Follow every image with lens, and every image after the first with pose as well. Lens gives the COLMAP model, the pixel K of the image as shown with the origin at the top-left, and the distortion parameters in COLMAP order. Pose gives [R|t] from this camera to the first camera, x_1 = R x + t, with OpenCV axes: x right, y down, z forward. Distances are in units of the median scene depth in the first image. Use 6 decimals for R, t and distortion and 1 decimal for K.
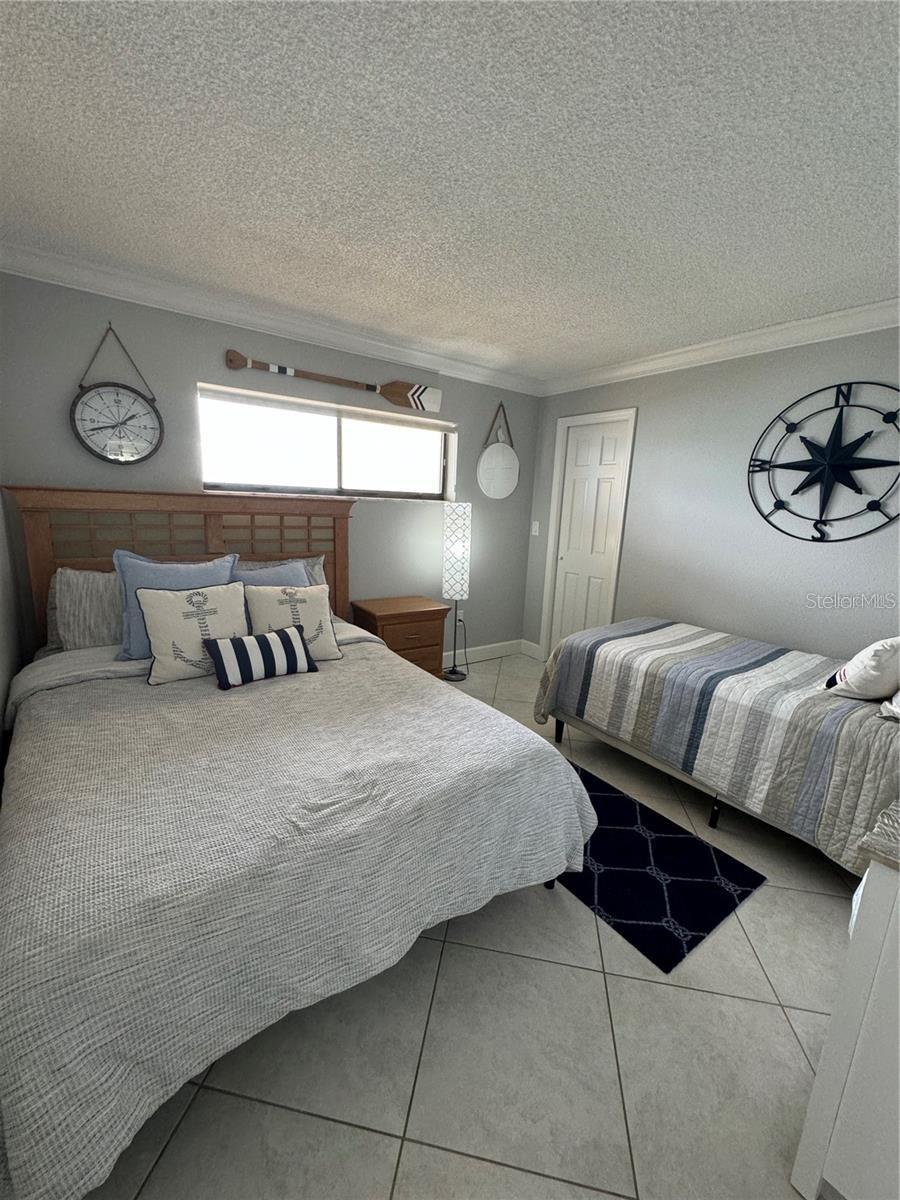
lens RADIAL K [[479.0, 0, 453.1], [0, 479.0, 599.0], [0, 0, 1]] dist [-0.010345, -0.000010]
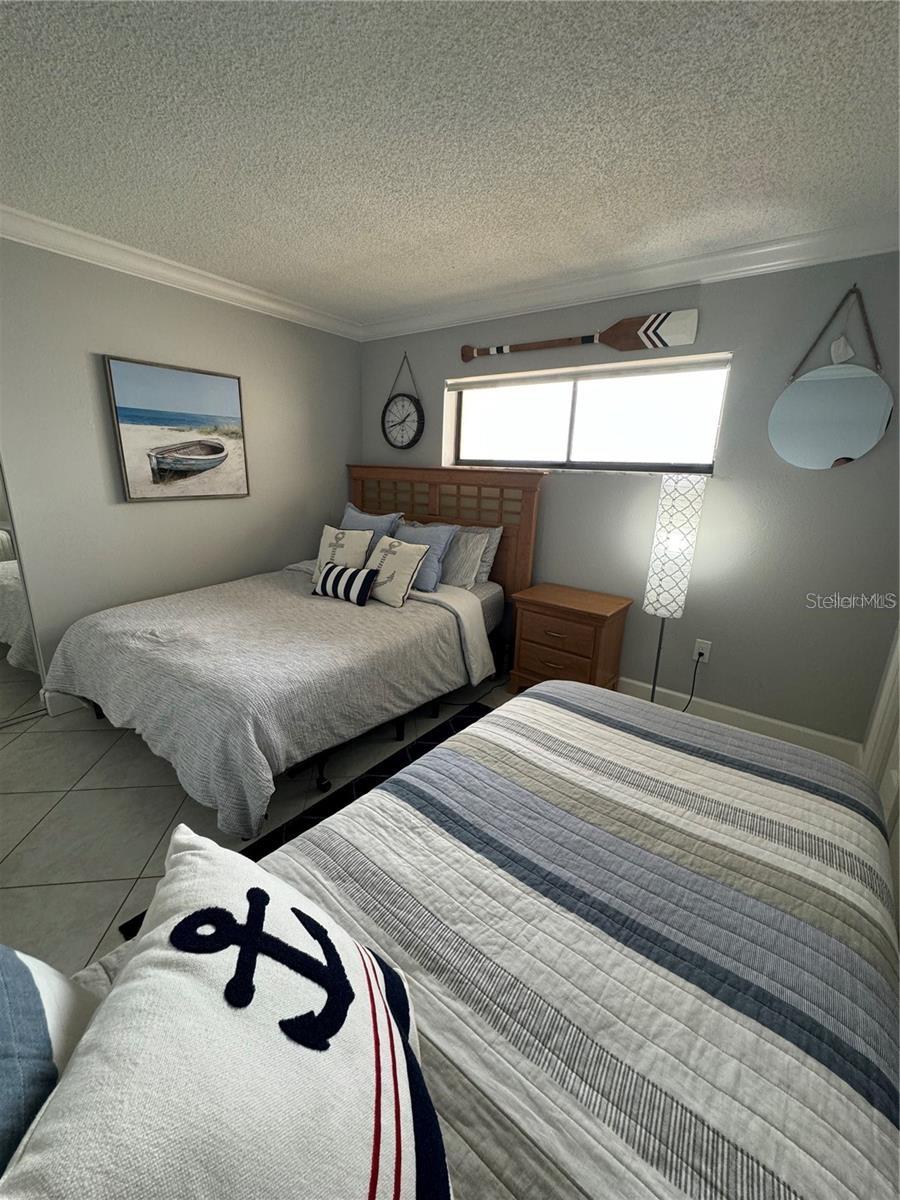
lens RADIAL K [[479.0, 0, 455.9], [0, 479.0, 602.2], [0, 0, 1]] dist [-0.010345, -0.000010]
pose [[0.295540, 0.224723, -0.928524, 0.718277], [-0.210569, 0.963359, 0.166132, -0.089549], [0.931835, 0.146420, 0.332030, 0.620280]]
